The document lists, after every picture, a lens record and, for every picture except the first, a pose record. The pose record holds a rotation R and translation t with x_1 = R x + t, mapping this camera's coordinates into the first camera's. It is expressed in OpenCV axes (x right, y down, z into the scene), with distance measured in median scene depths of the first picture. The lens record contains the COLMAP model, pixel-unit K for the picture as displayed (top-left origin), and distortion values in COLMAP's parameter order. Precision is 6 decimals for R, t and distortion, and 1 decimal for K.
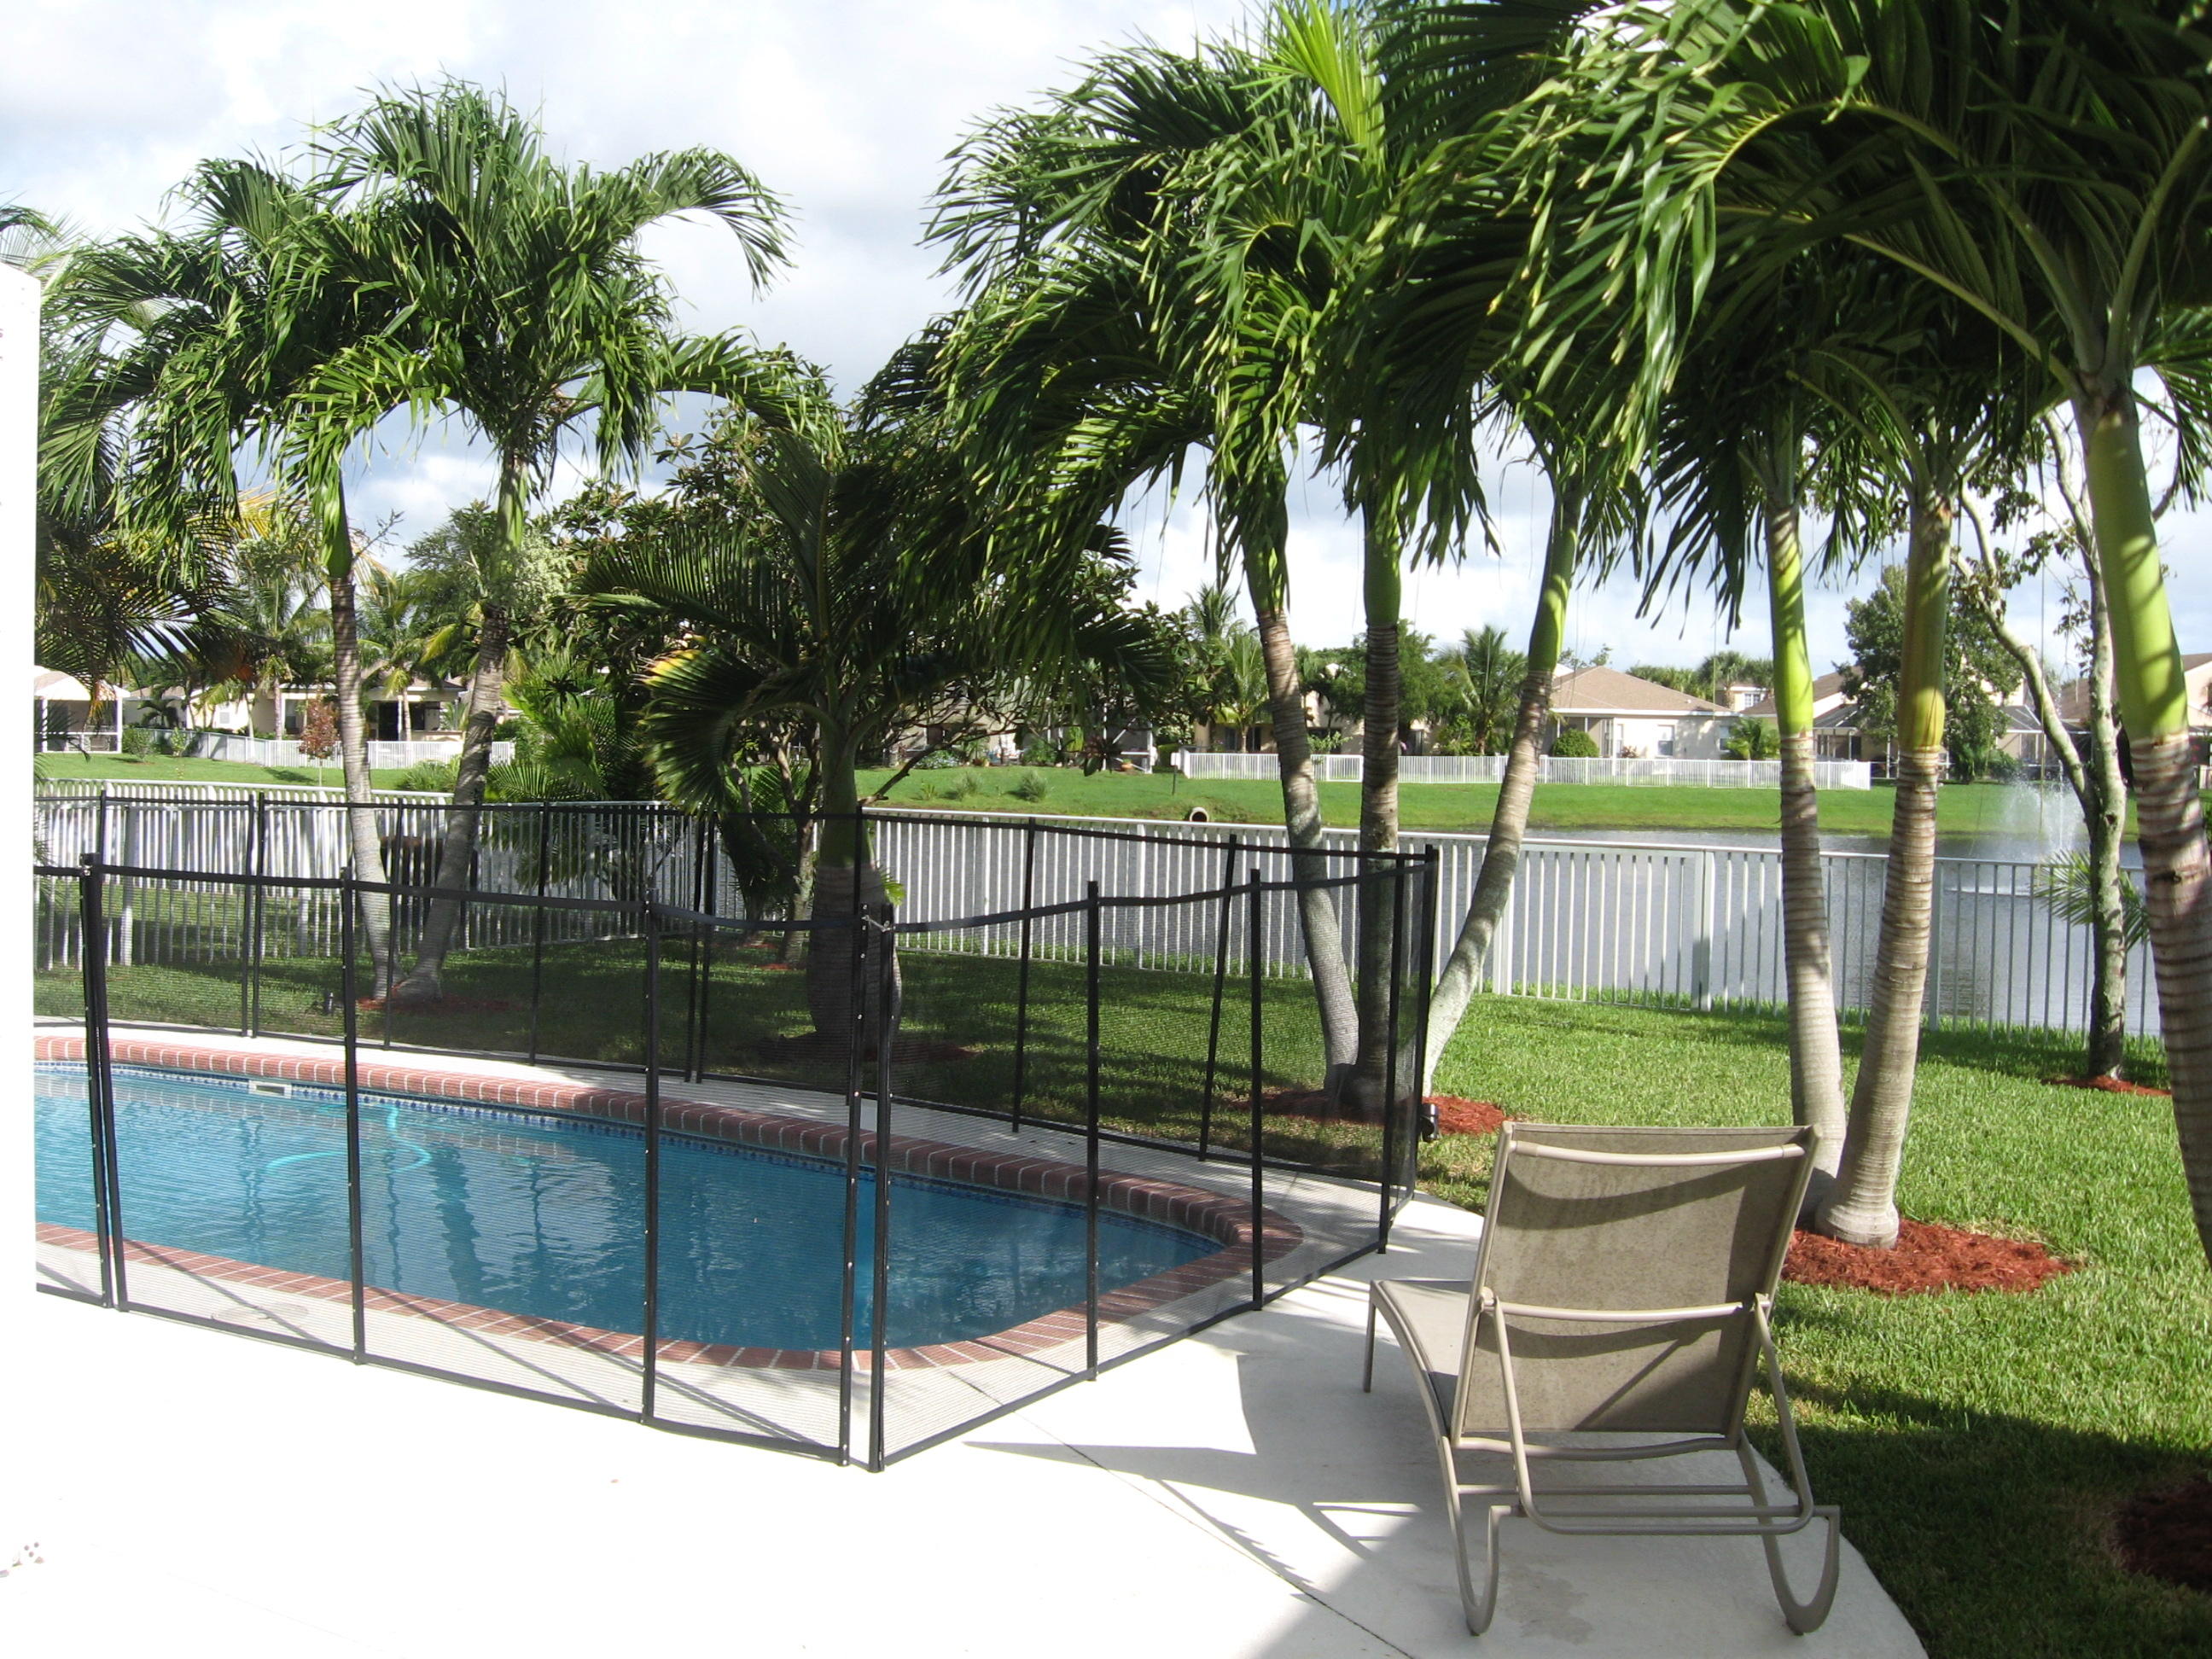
lens RADIAL K [[2307.4, 0, 1106.0], [0, 2307.4, 829.5], [0, 0, 1]] dist [-0.143295, 0.075249]
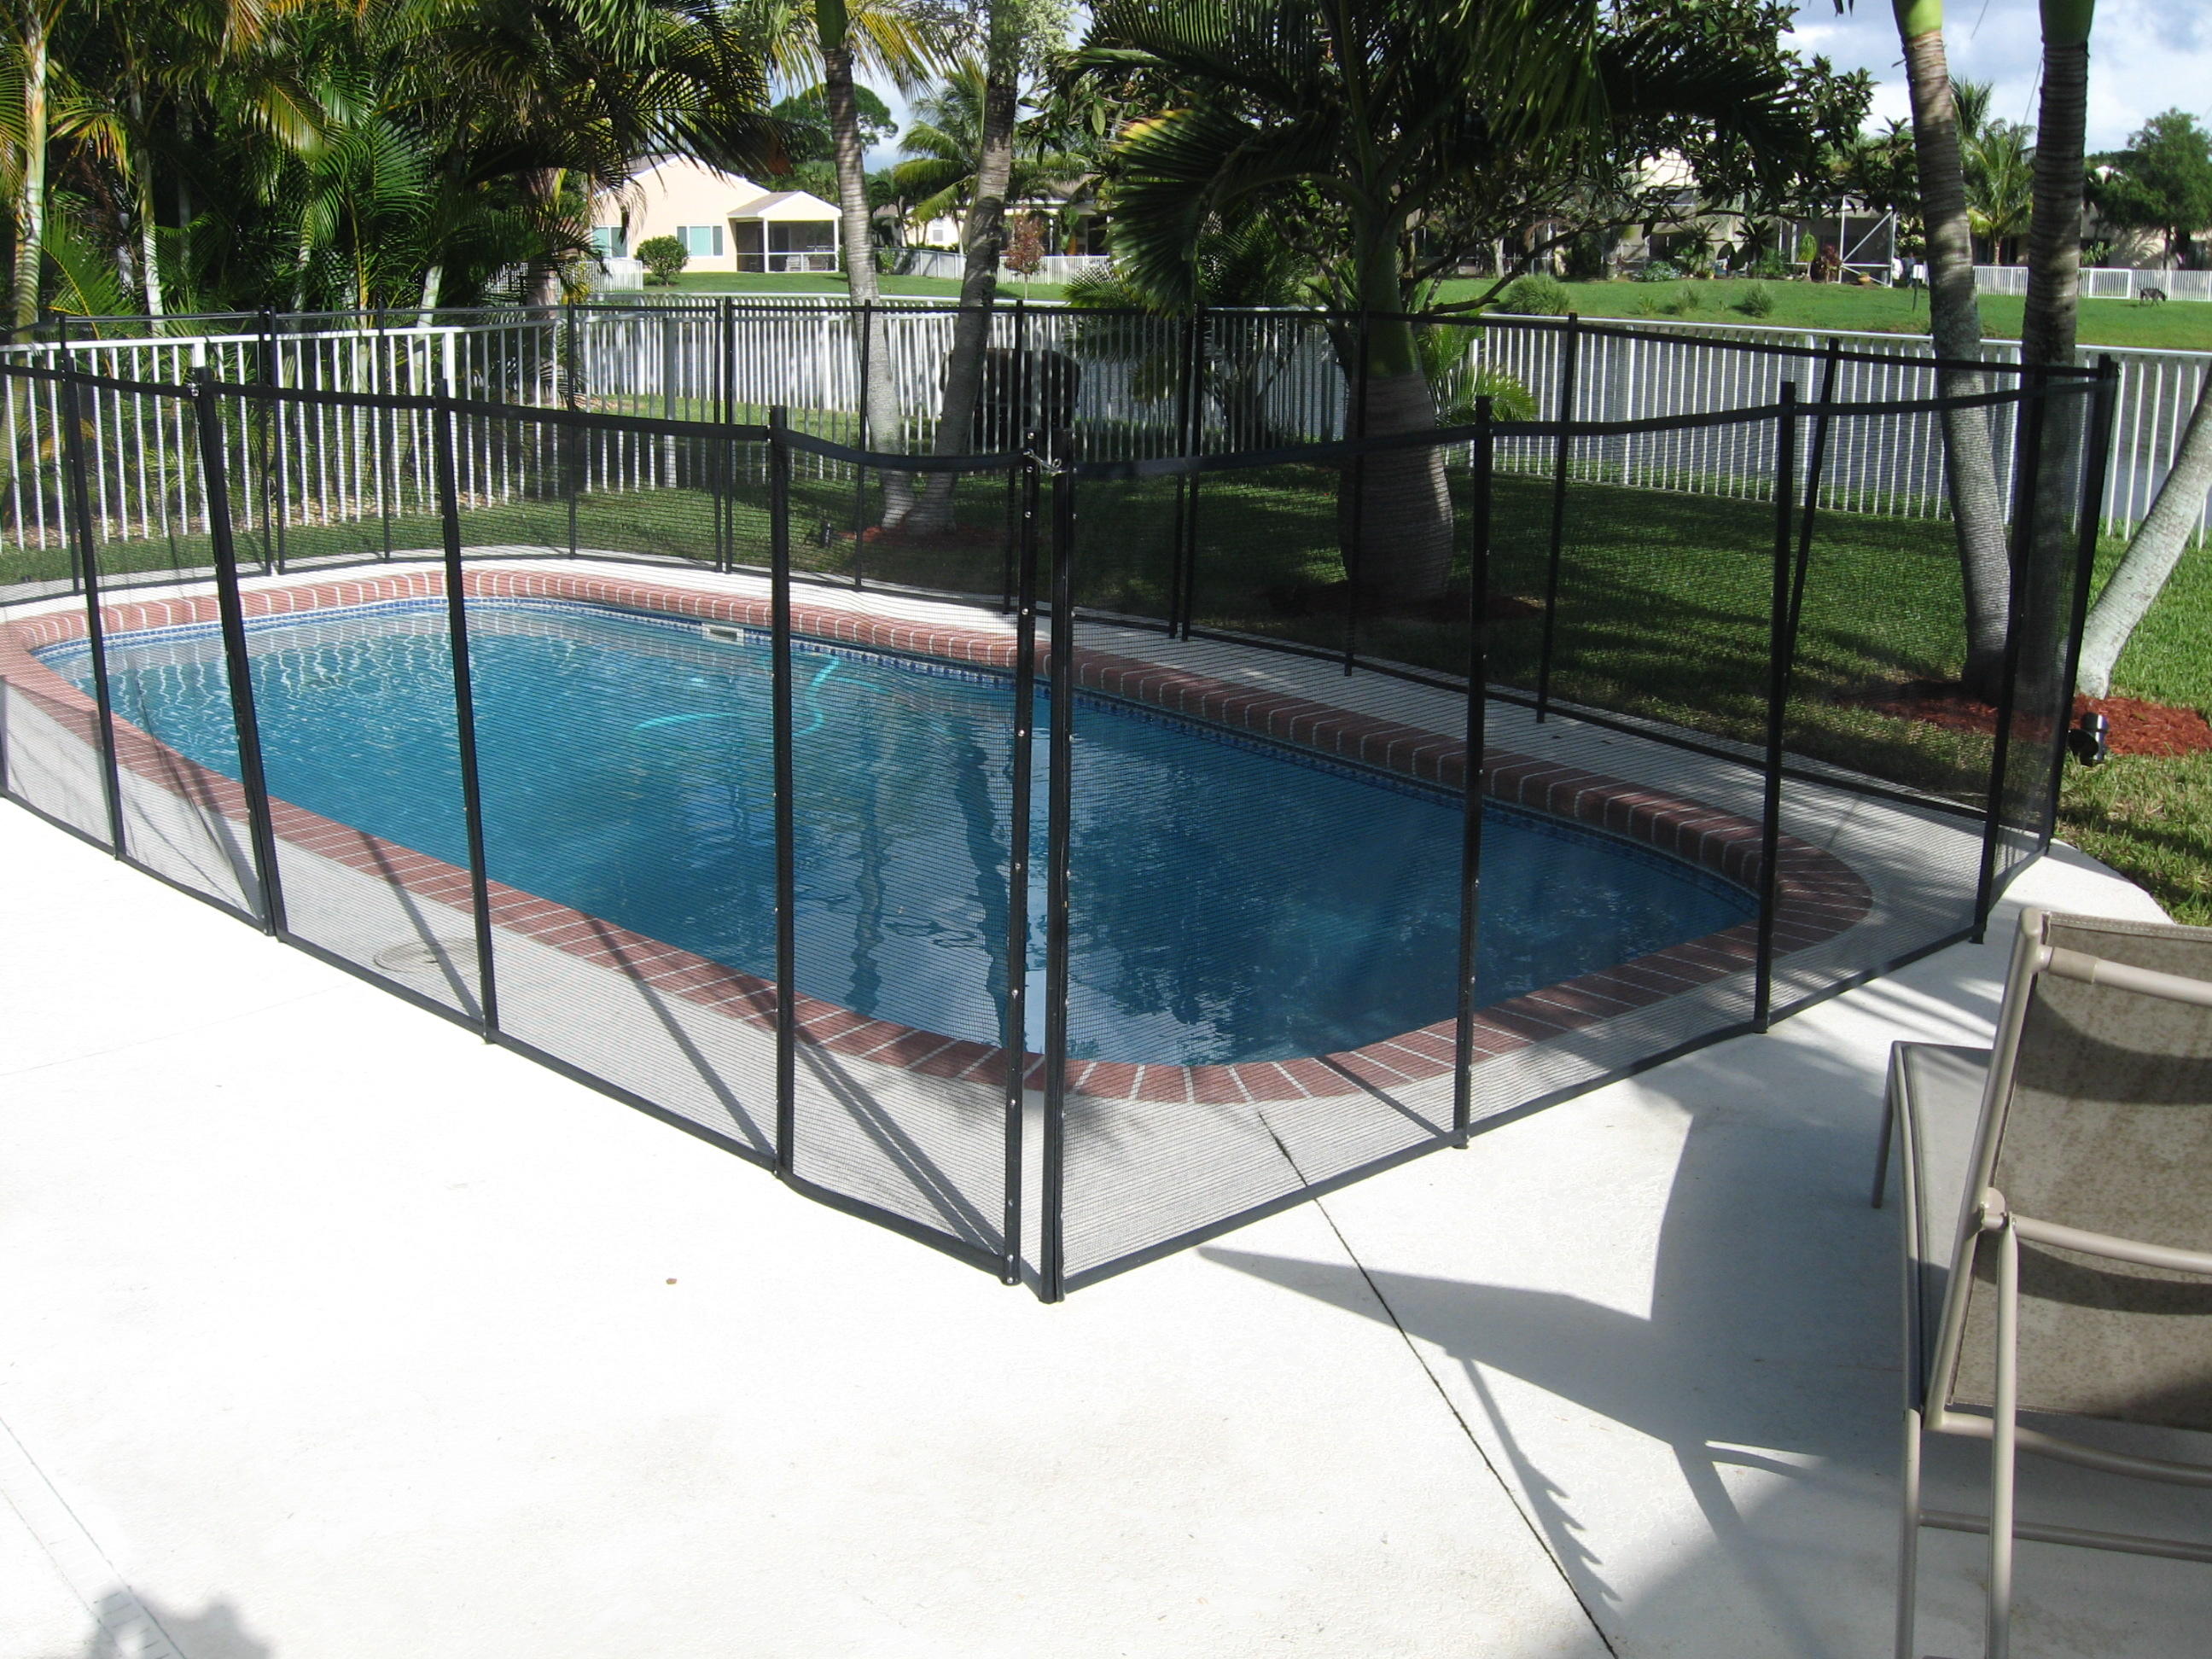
lens RADIAL K [[2307.4, 0, 1106.0], [0, 2307.4, 829.5], [0, 0, 1]] dist [-0.143295, 0.075249]
pose [[0.951792, 0.058525, -0.301110, 0.032143], [0.005054, 0.978505, 0.206161, 0.003038], [0.306703, -0.197744, 0.931037, 0.122863]]
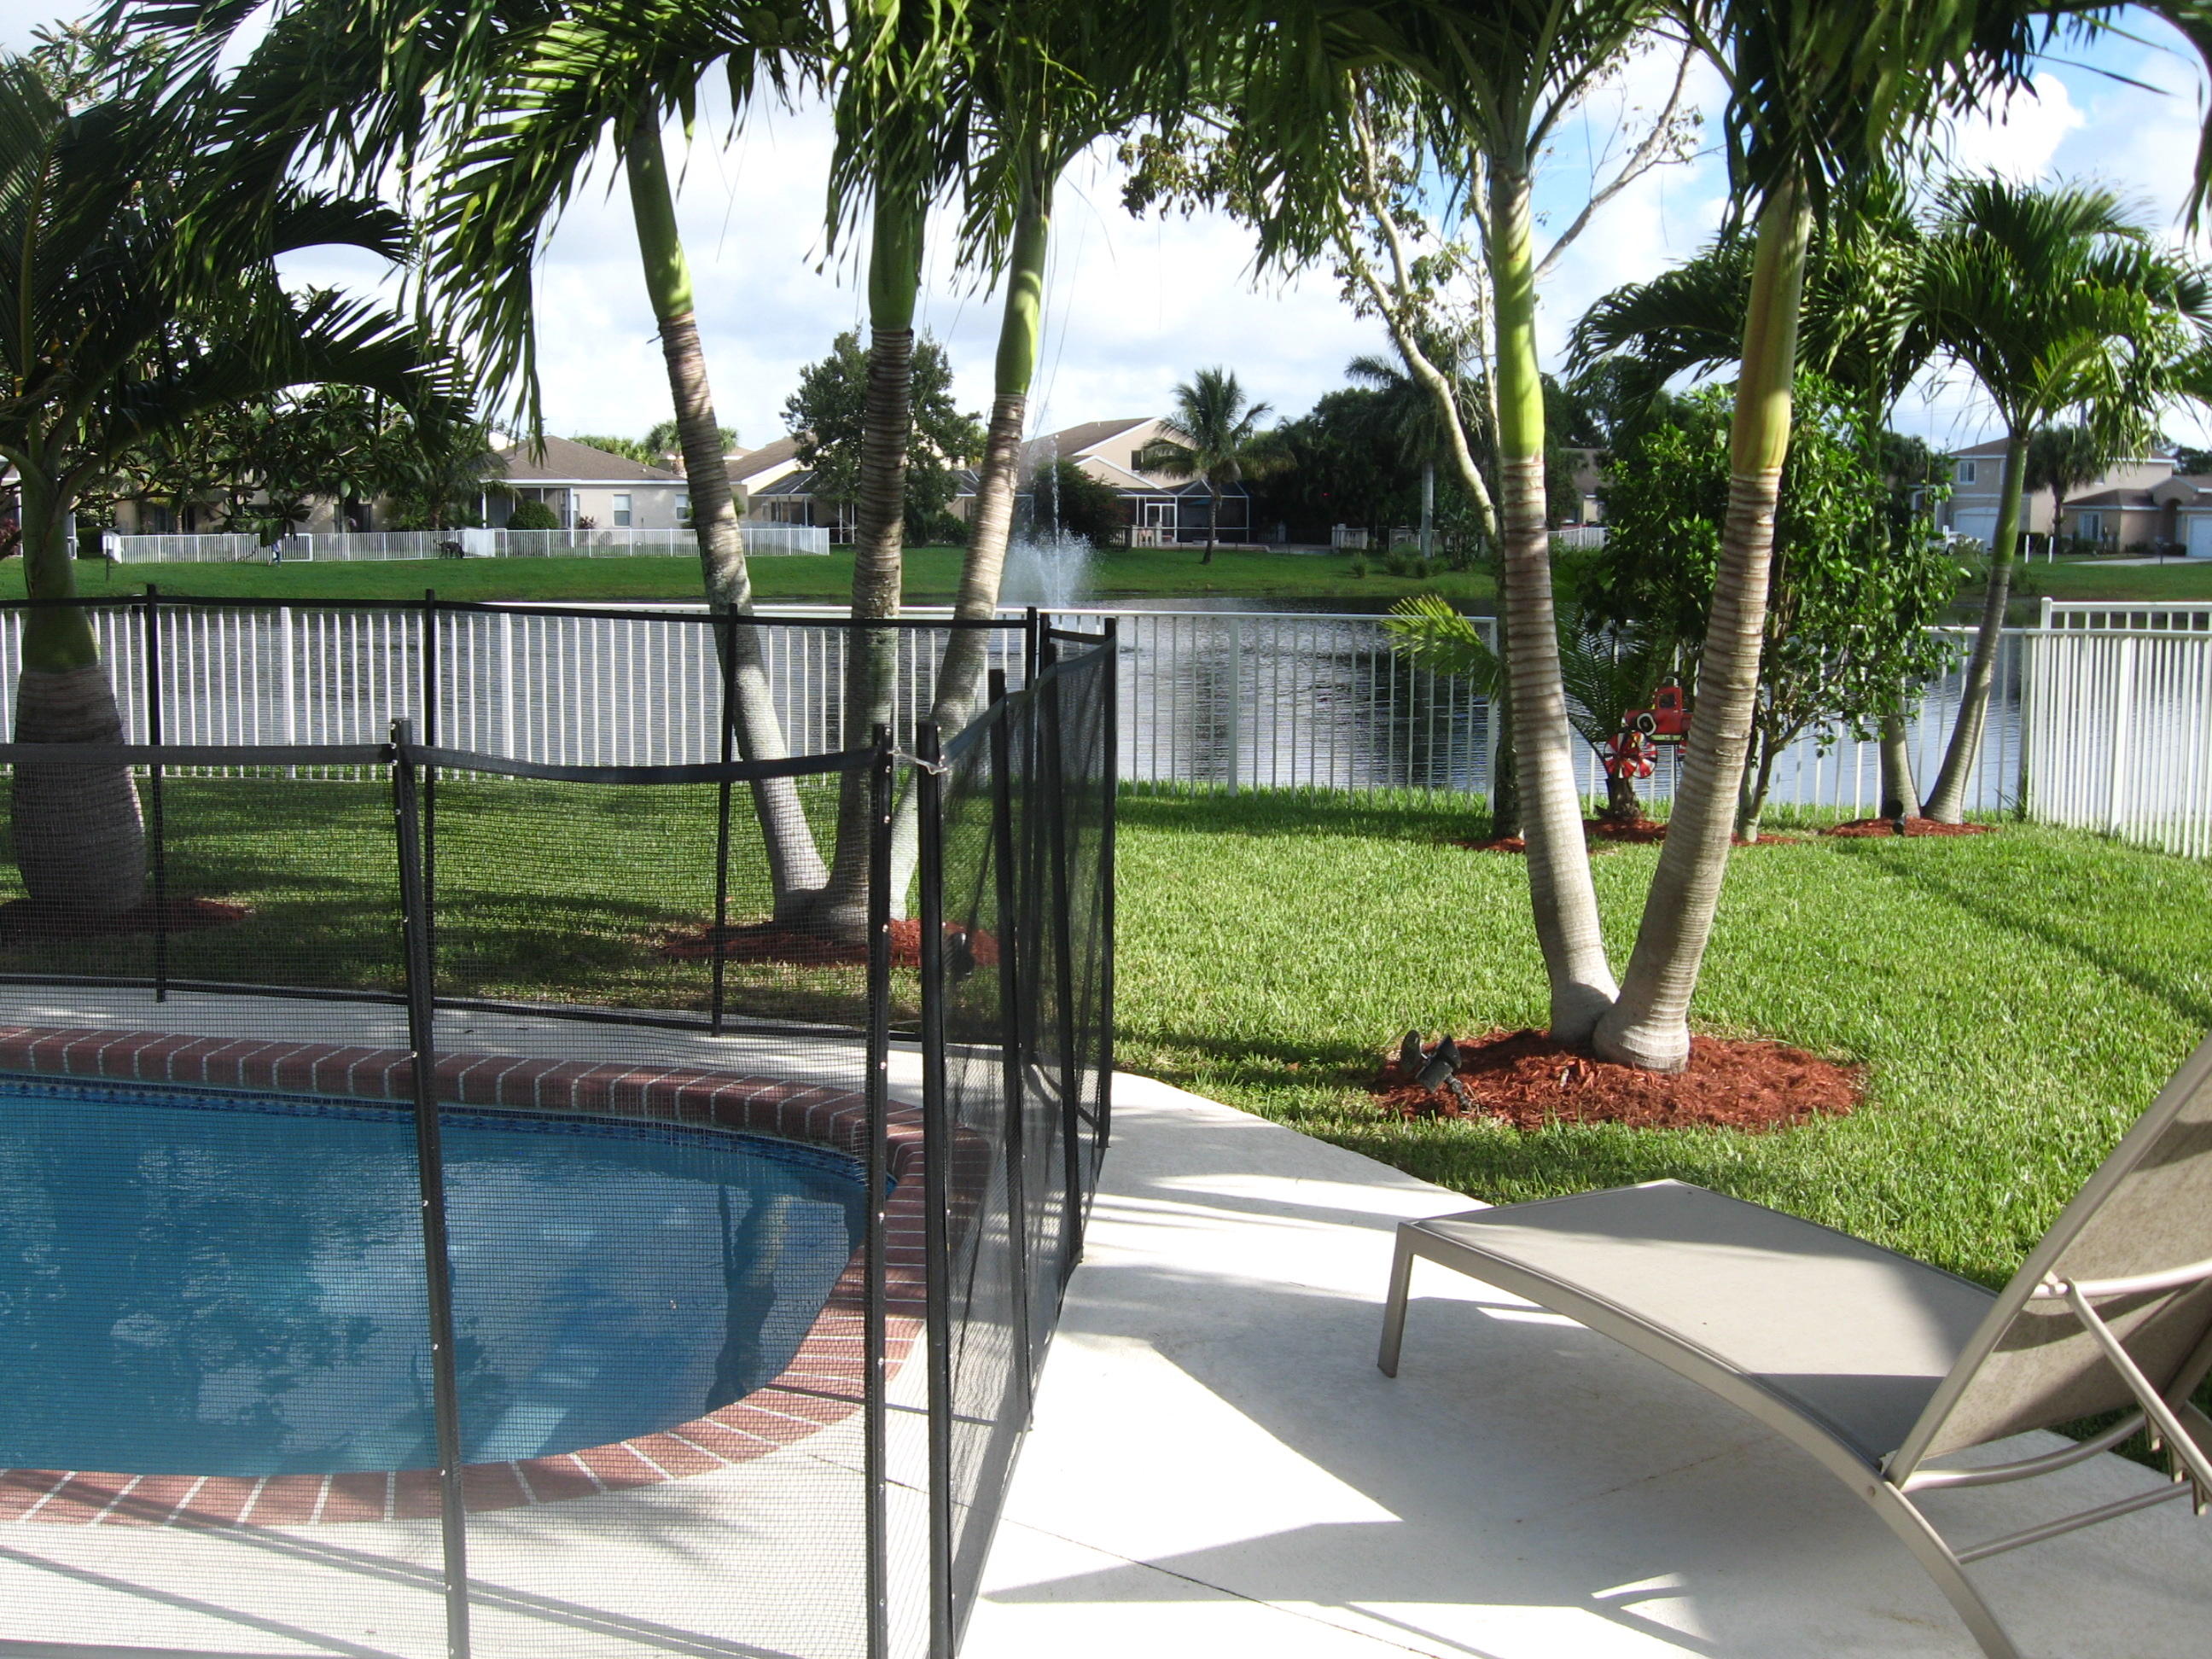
lens RADIAL K [[2307.4, 0, 1106.0], [0, 2307.4, 829.5], [0, 0, 1]] dist [-0.143295, 0.075249]
pose [[0.895260, -0.070639, 0.439908, -0.090207], [0.026931, 0.994126, 0.104827, 0.000349], [-0.444728, -0.082000, 0.891904, 0.144329]]
